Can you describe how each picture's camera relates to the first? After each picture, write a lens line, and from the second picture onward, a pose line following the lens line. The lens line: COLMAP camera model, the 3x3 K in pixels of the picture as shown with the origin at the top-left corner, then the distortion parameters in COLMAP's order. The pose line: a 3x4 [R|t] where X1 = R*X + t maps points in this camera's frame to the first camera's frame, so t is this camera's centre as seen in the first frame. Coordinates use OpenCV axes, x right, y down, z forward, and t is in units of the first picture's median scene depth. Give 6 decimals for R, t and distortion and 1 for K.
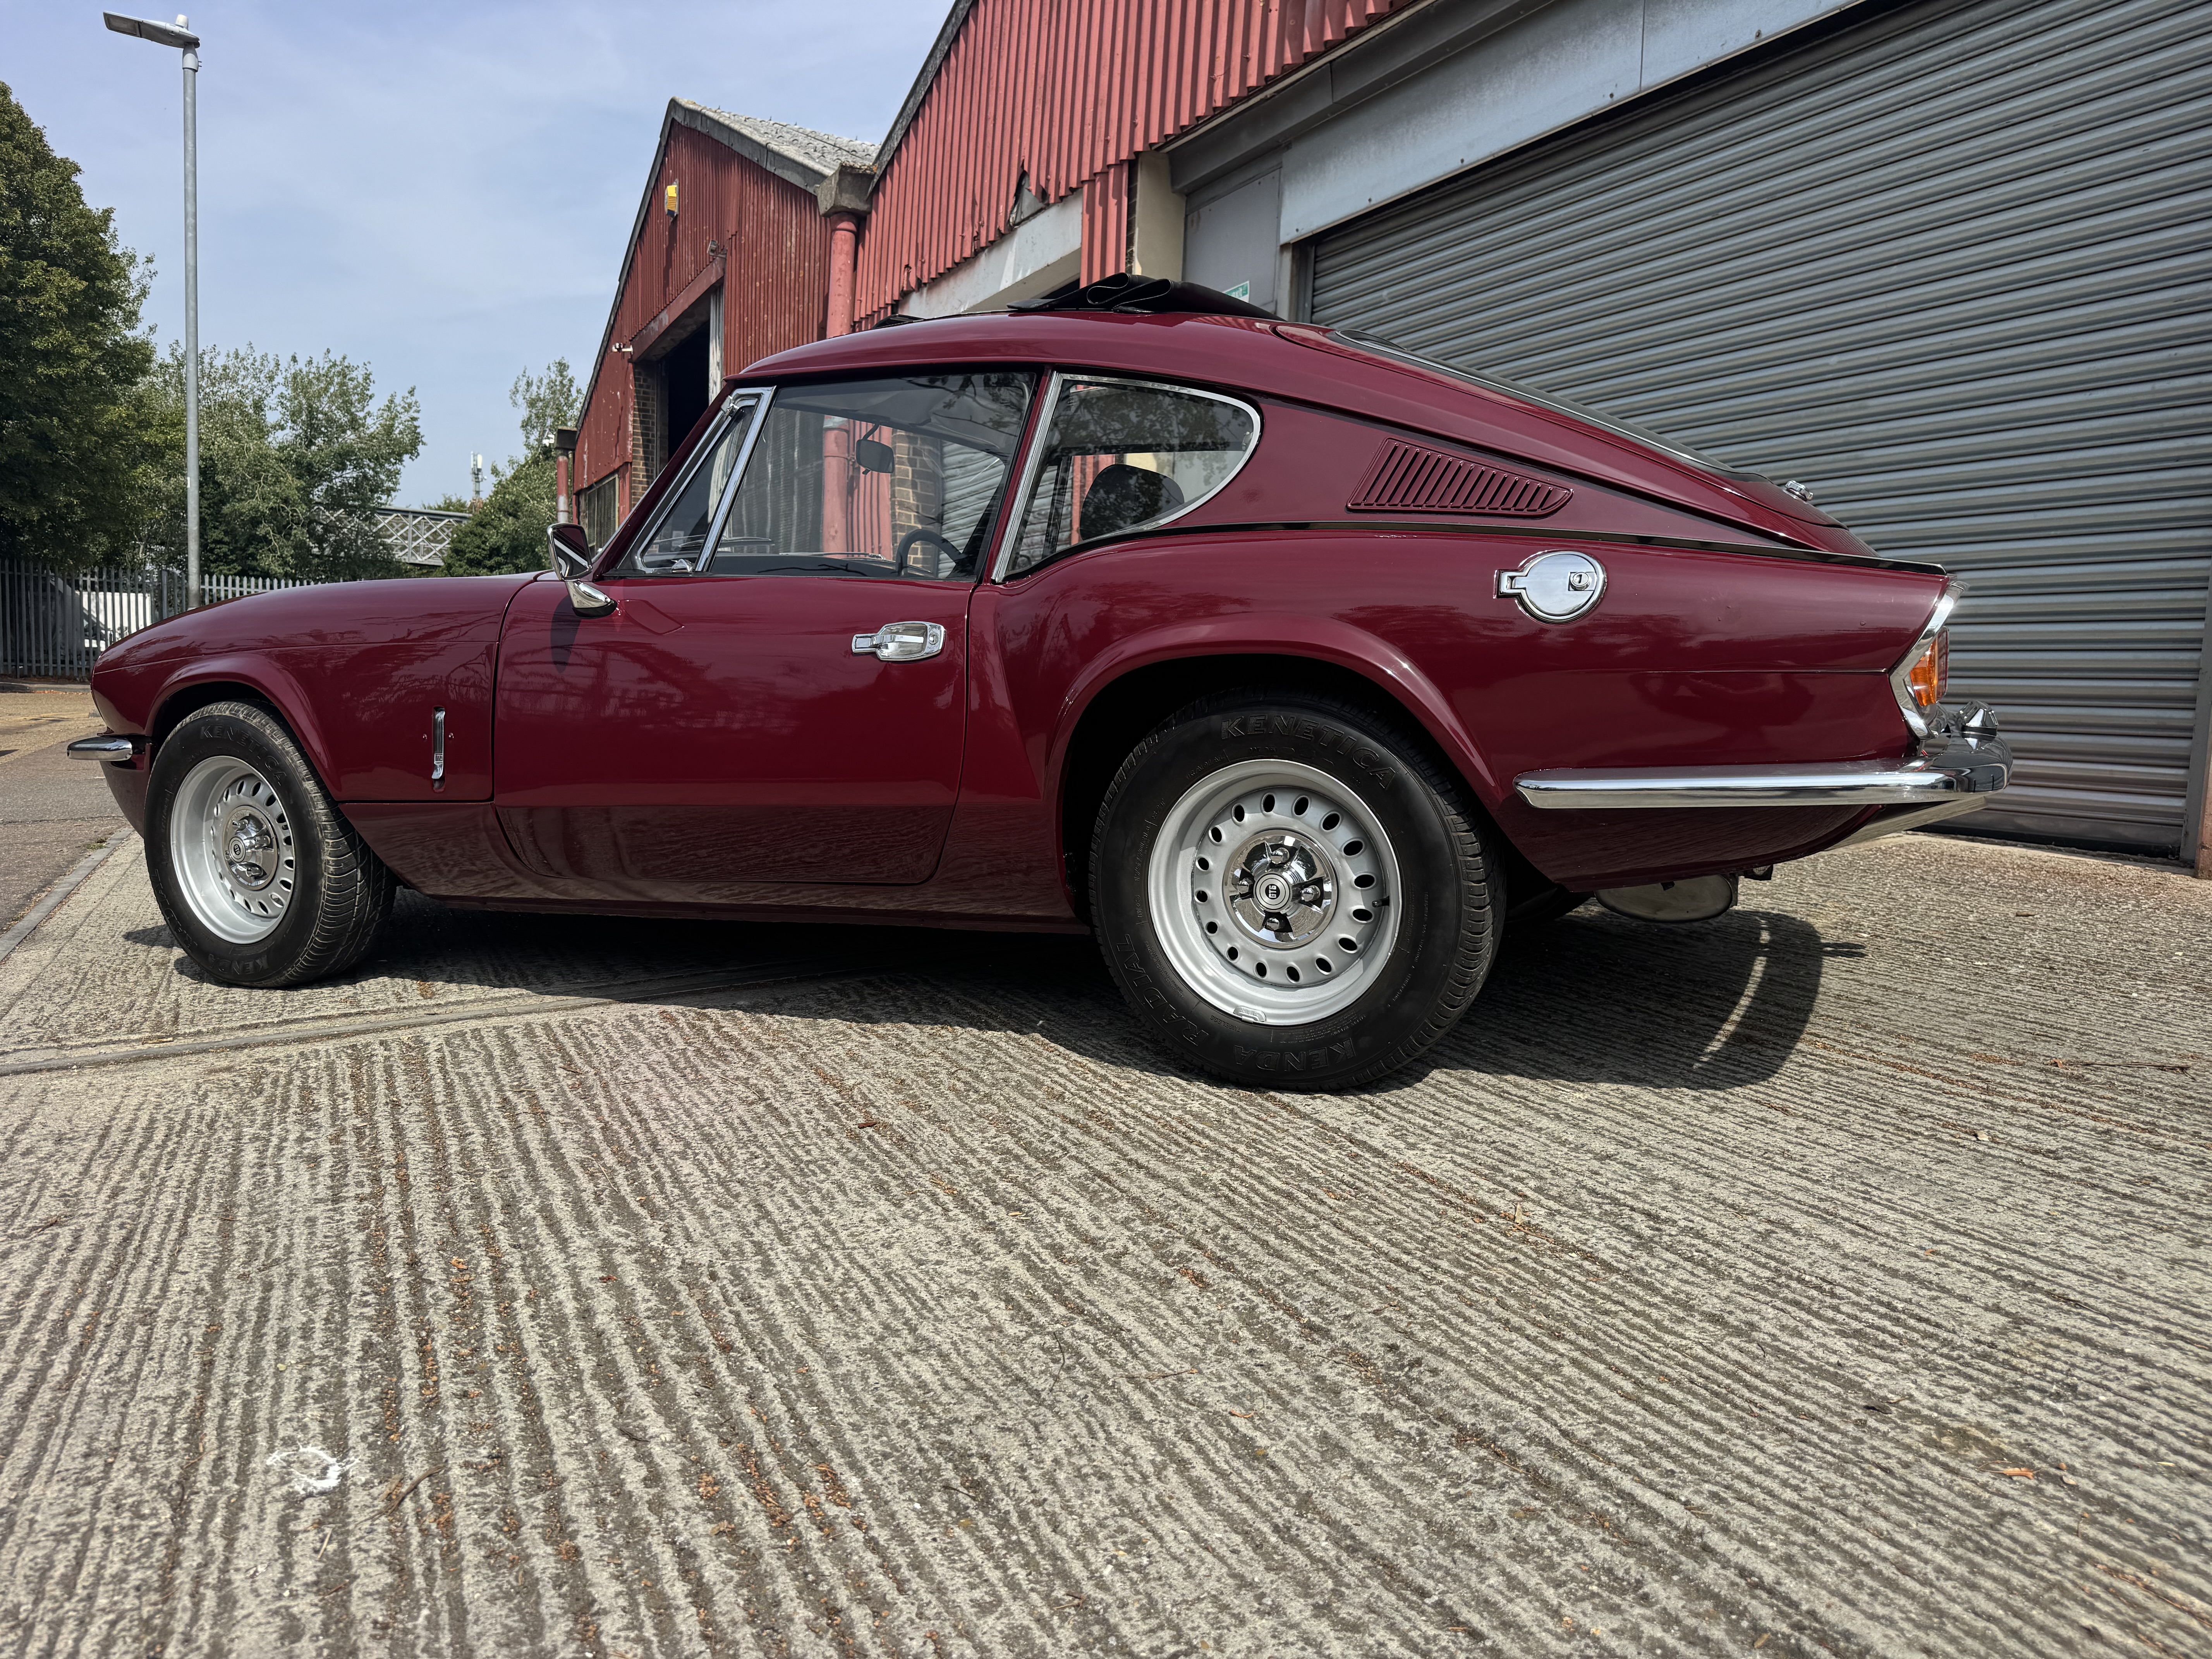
lens RADIAL K [[1565.0, 0, 1131.9], [0, 1565.0, 827.3], [0, 0, 1]] dist [0.056779, -0.113727]
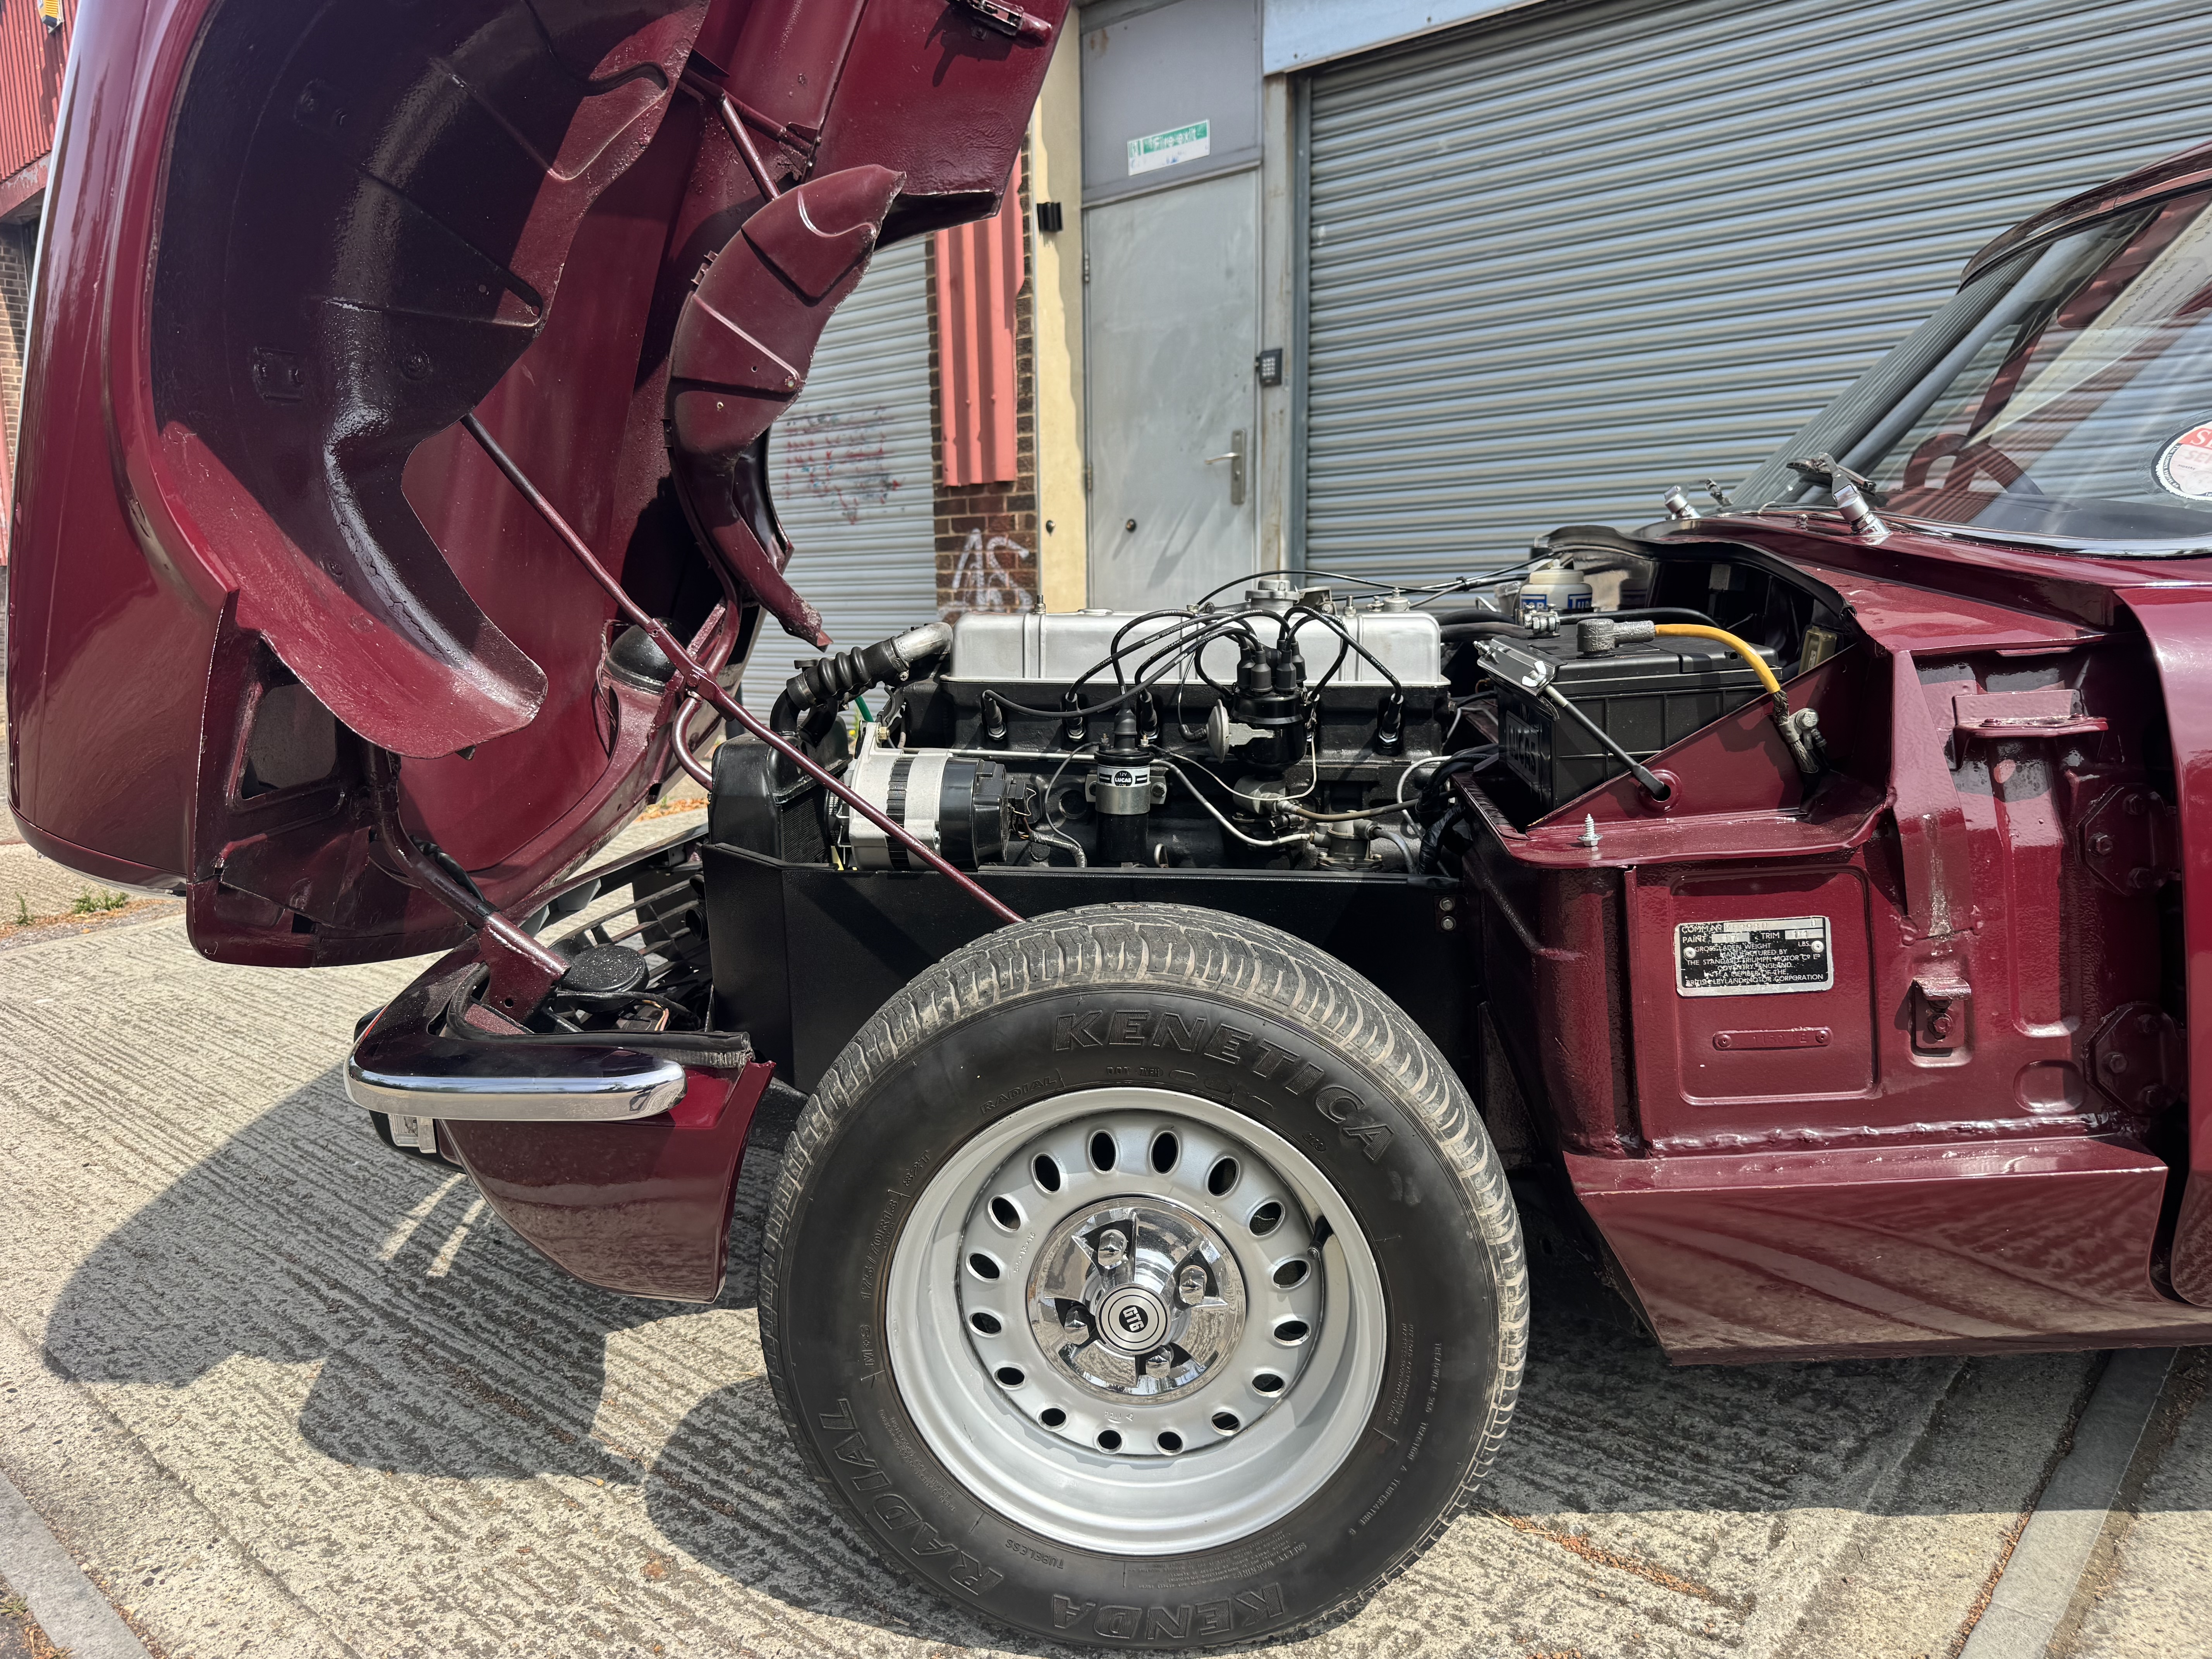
lens RADIAL K [[1578.7, 0, 1106.0], [0, 1578.7, 829.5], [0, 0, 1]] dist [0.097700, -0.190471]
pose [[0.938532, -0.098767, 0.330762, -0.955140], [0.082384, 0.994593, 0.063227, -0.177216], [-0.335218, -0.032091, 0.941594, 0.885869]]
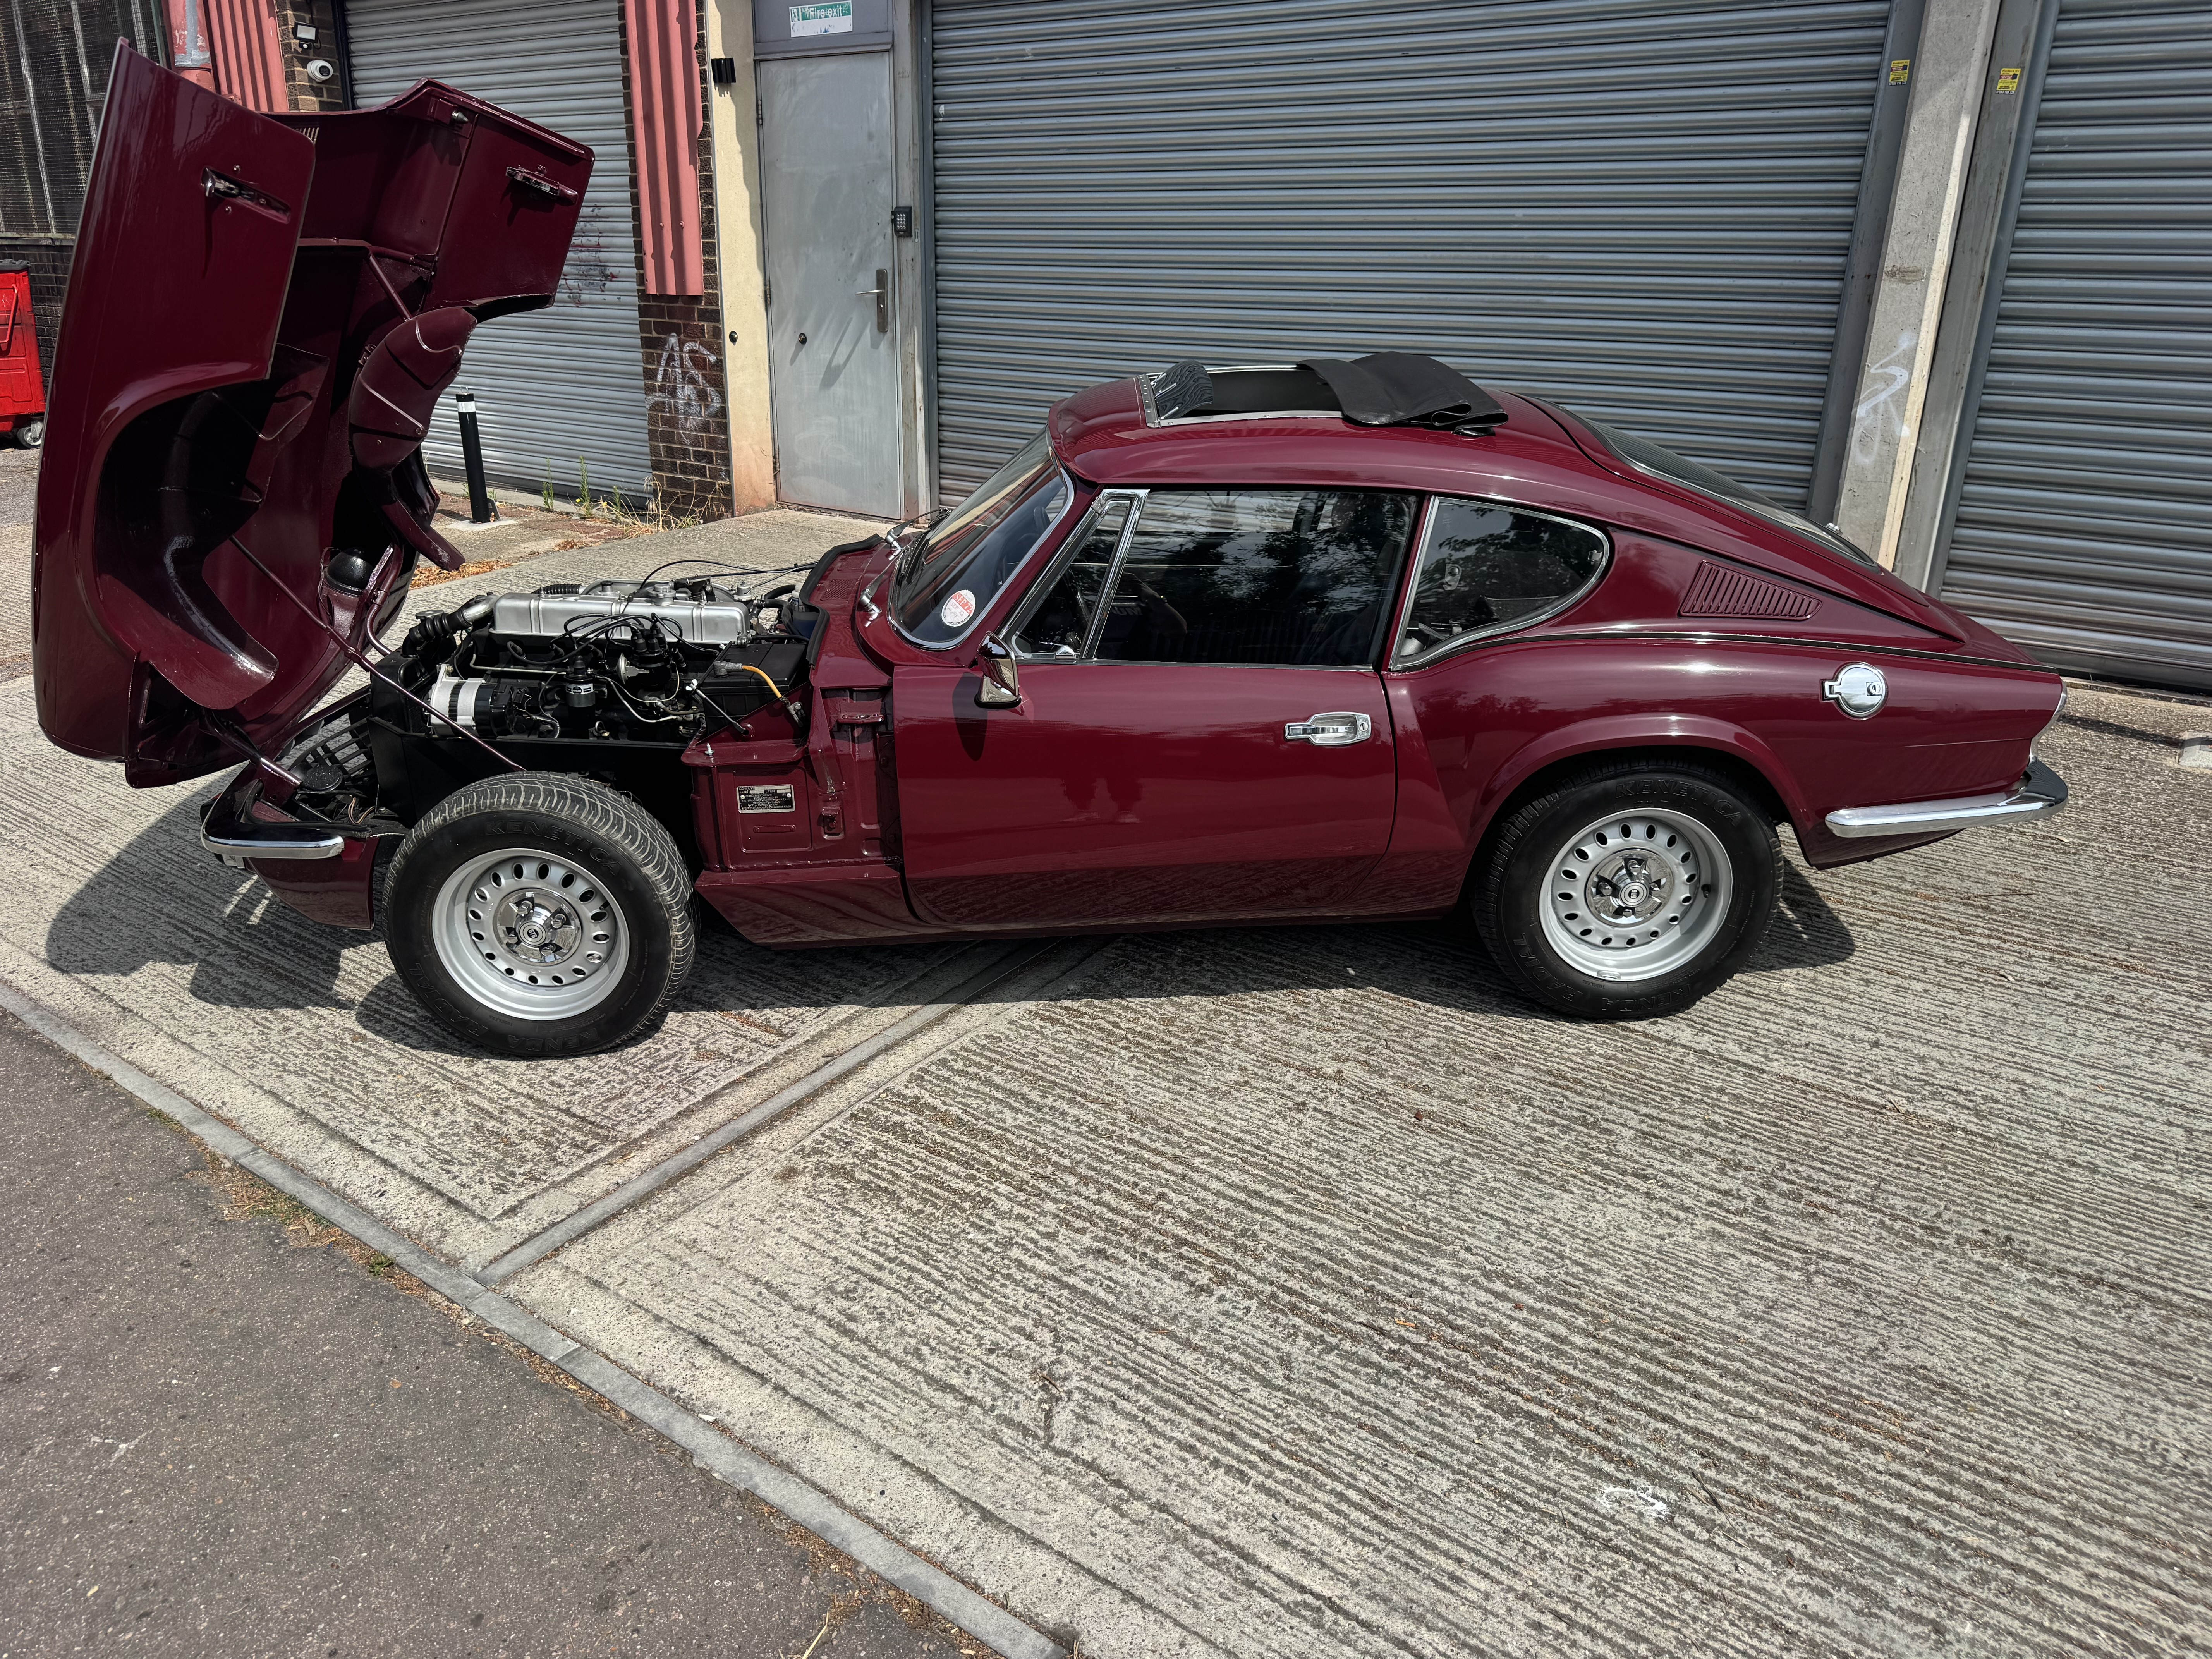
lens RADIAL K [[1565.0, 0, 1131.9], [0, 1565.0, 827.3], [0, 0, 1]] dist [0.056779, -0.113727]
pose [[0.894927, -0.163819, 0.415054, -0.874172], [0.050497, 0.961375, 0.270570, -0.413497], [-0.443347, -0.221181, 0.868633, -0.022199]]
